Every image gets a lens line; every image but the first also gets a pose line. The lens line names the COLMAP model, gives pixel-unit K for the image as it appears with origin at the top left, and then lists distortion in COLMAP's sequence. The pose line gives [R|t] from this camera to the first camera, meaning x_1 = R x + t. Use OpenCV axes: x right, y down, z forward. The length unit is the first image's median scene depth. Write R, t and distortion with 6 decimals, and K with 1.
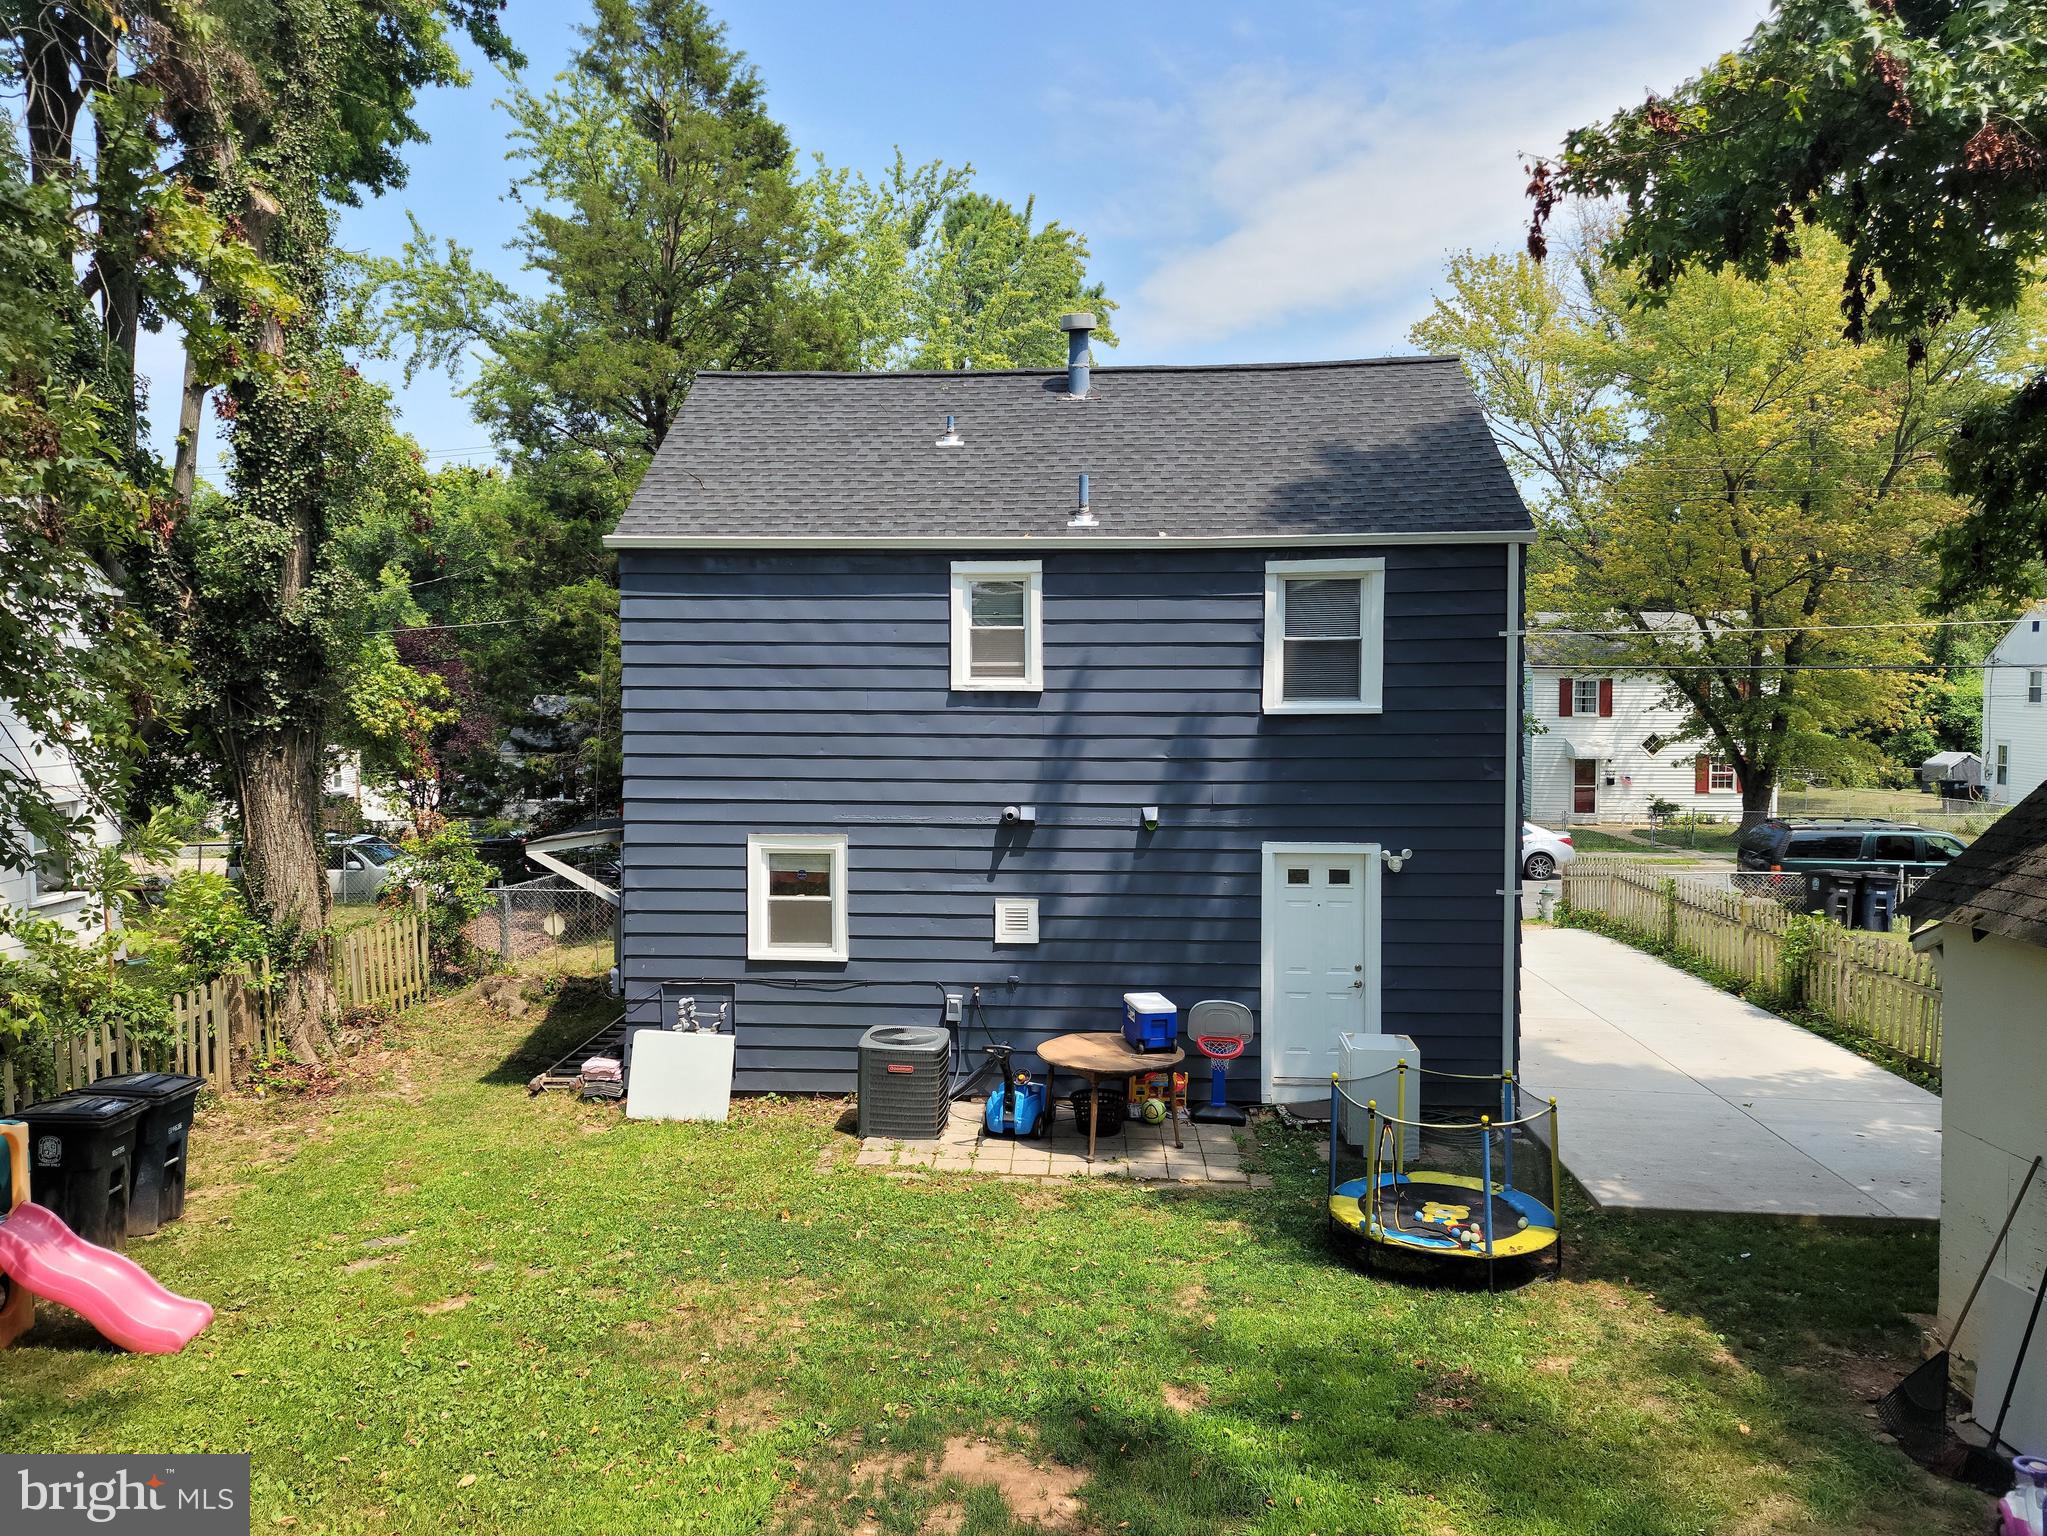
lens RADIAL K [[1497.5, 0, 981.7], [0, 1497.5, 753.7], [0, 0, 1]] dist [0.089336, -0.084244]
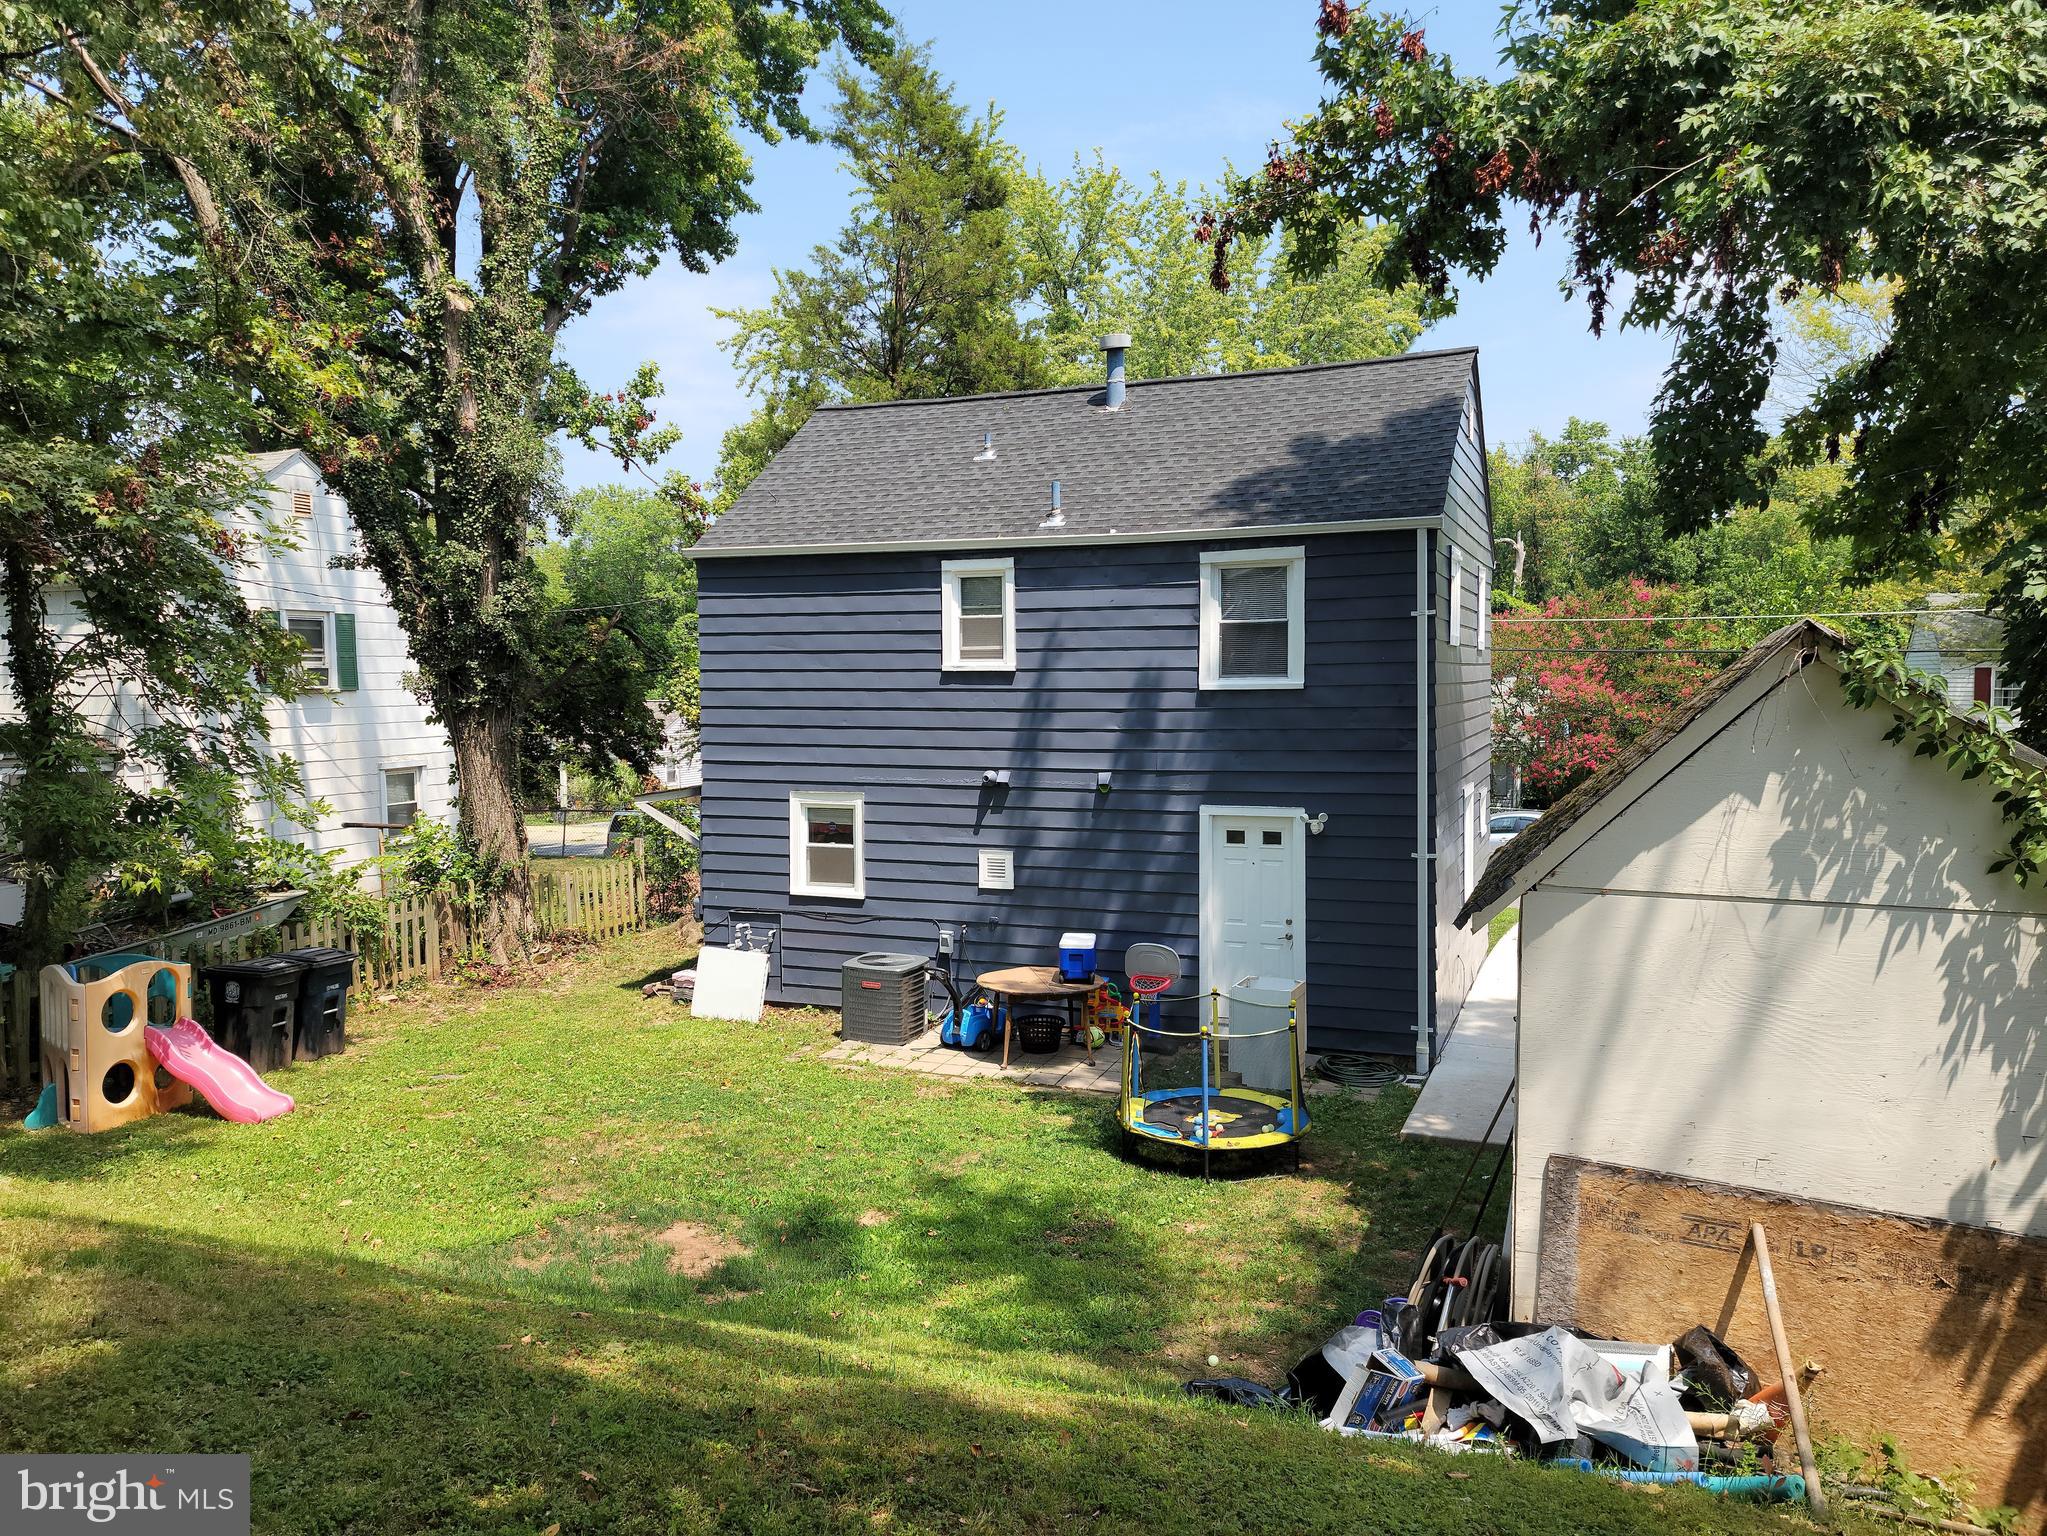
lens RADIAL K [[1497.5, 0, 984.3], [0, 1497.5, 755.8], [0, 0, 1]] dist [0.089336, -0.084244]
pose [[0.953160, 0.010570, -0.302280, 0.368417], [-0.010683, 0.999942, 0.001281, 0.022633], [0.302276, 0.002008, 0.953218, -0.108046]]
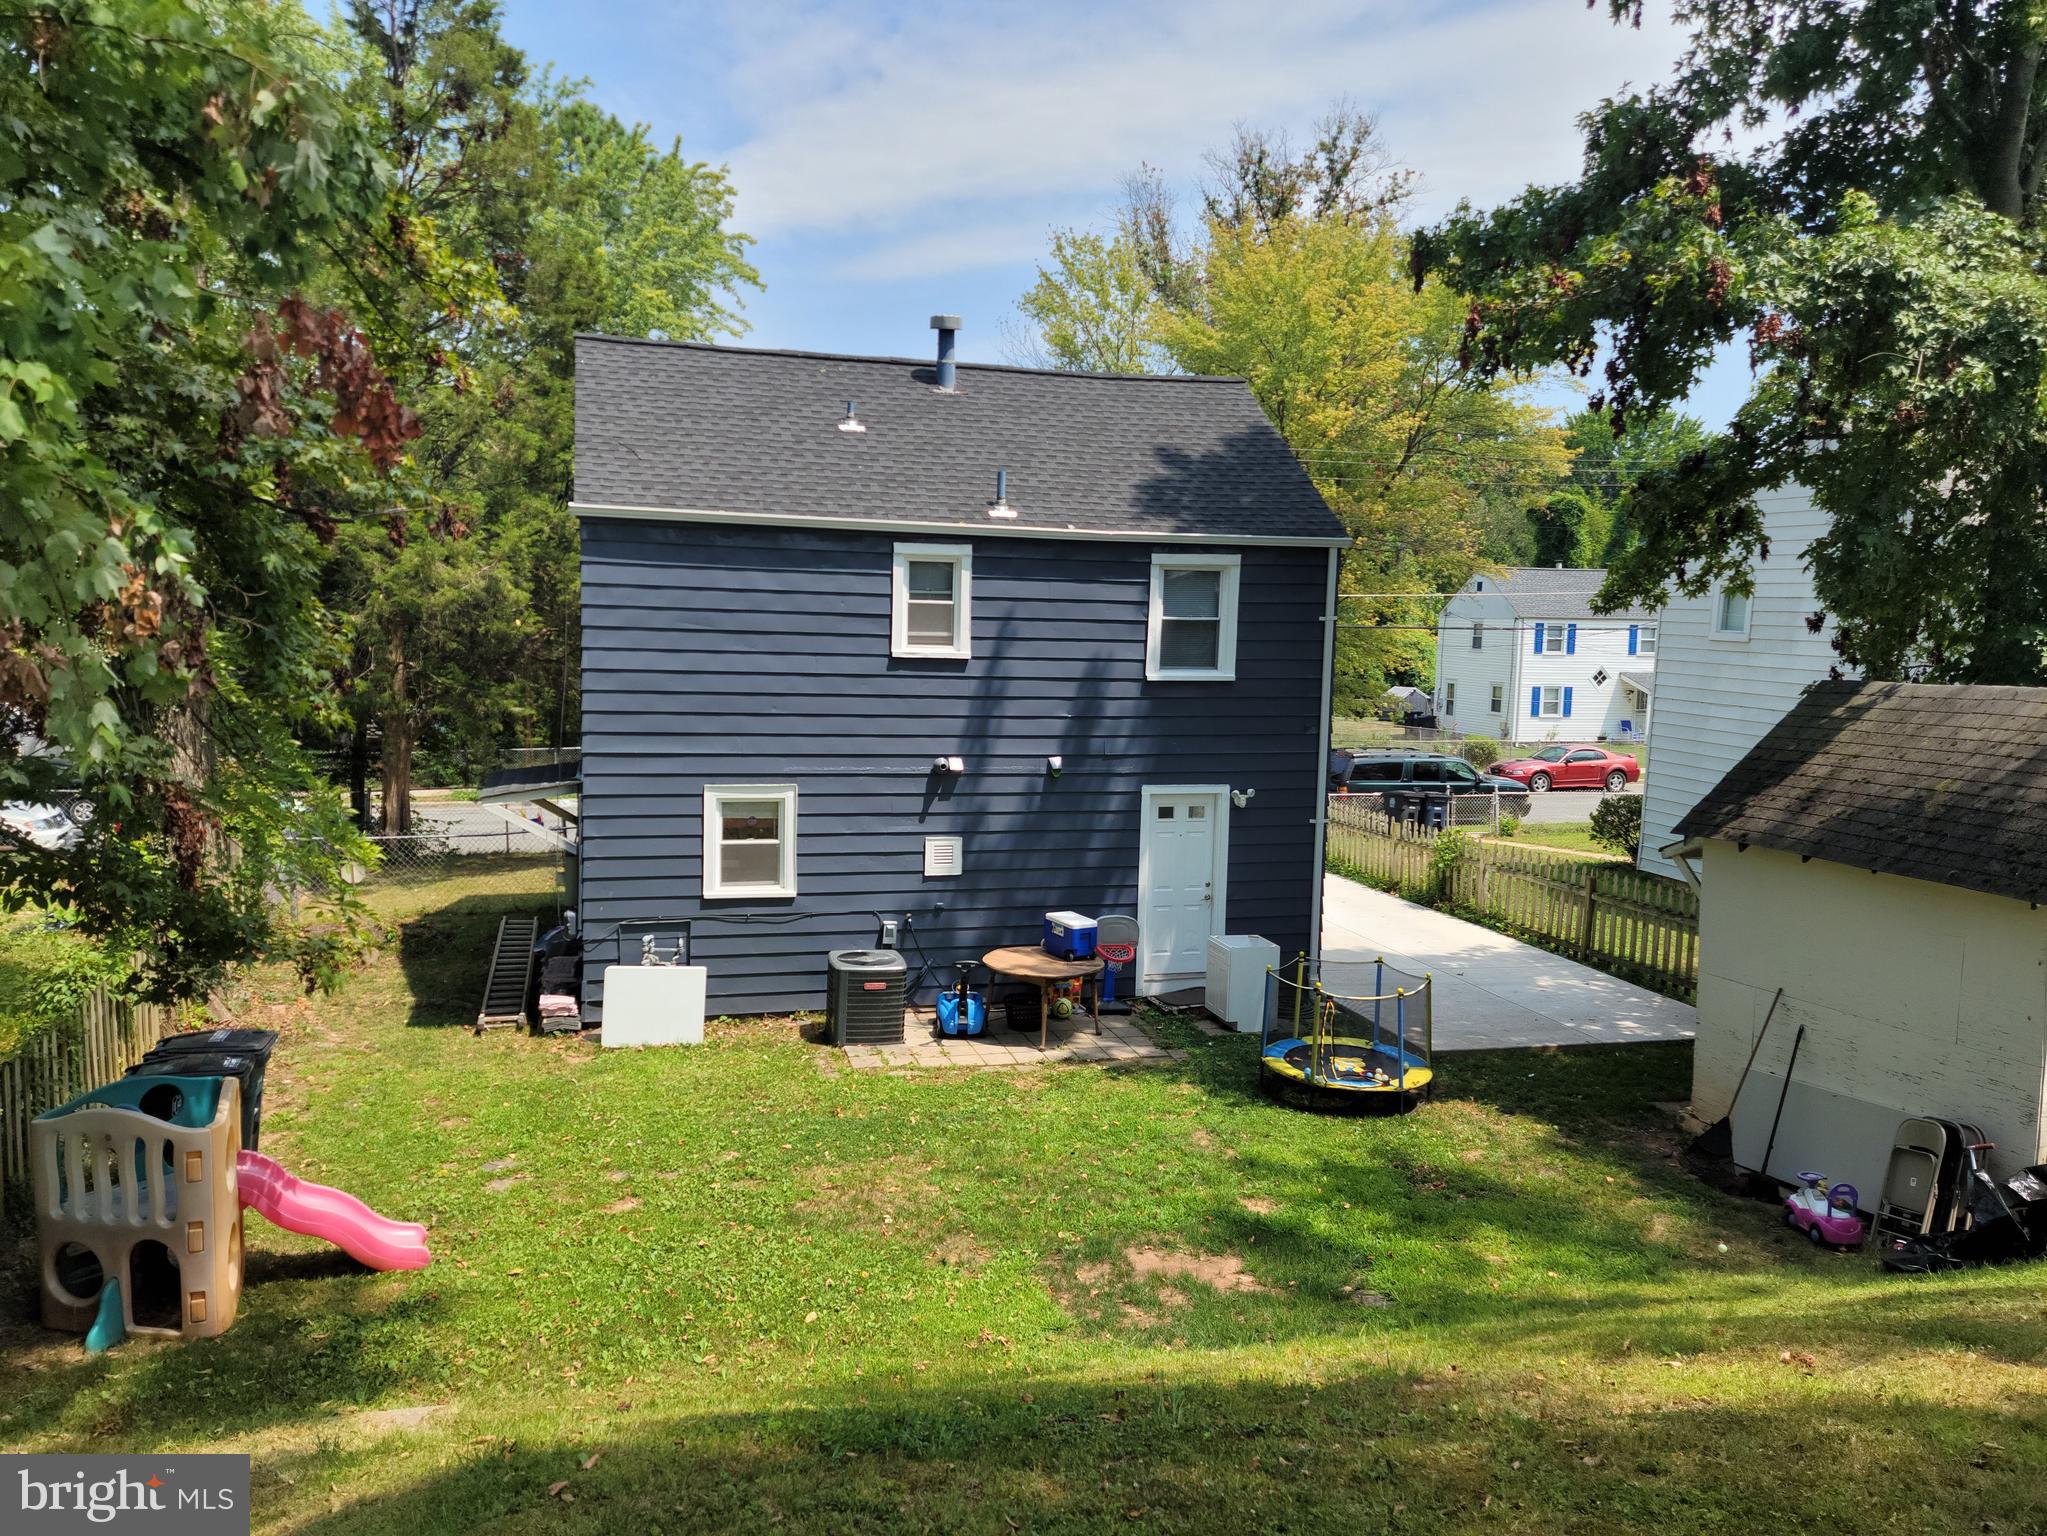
lens RADIAL K [[1497.5, 0, 995.4], [0, 1497.5, 772.3], [0, 0, 1]] dist [0.089336, -0.084244]
pose [[0.942654, -0.012590, 0.333534, -0.329575], [-0.008972, 0.997971, 0.063028, -0.027235], [-0.333651, -0.062406, 0.940629, -0.103530]]
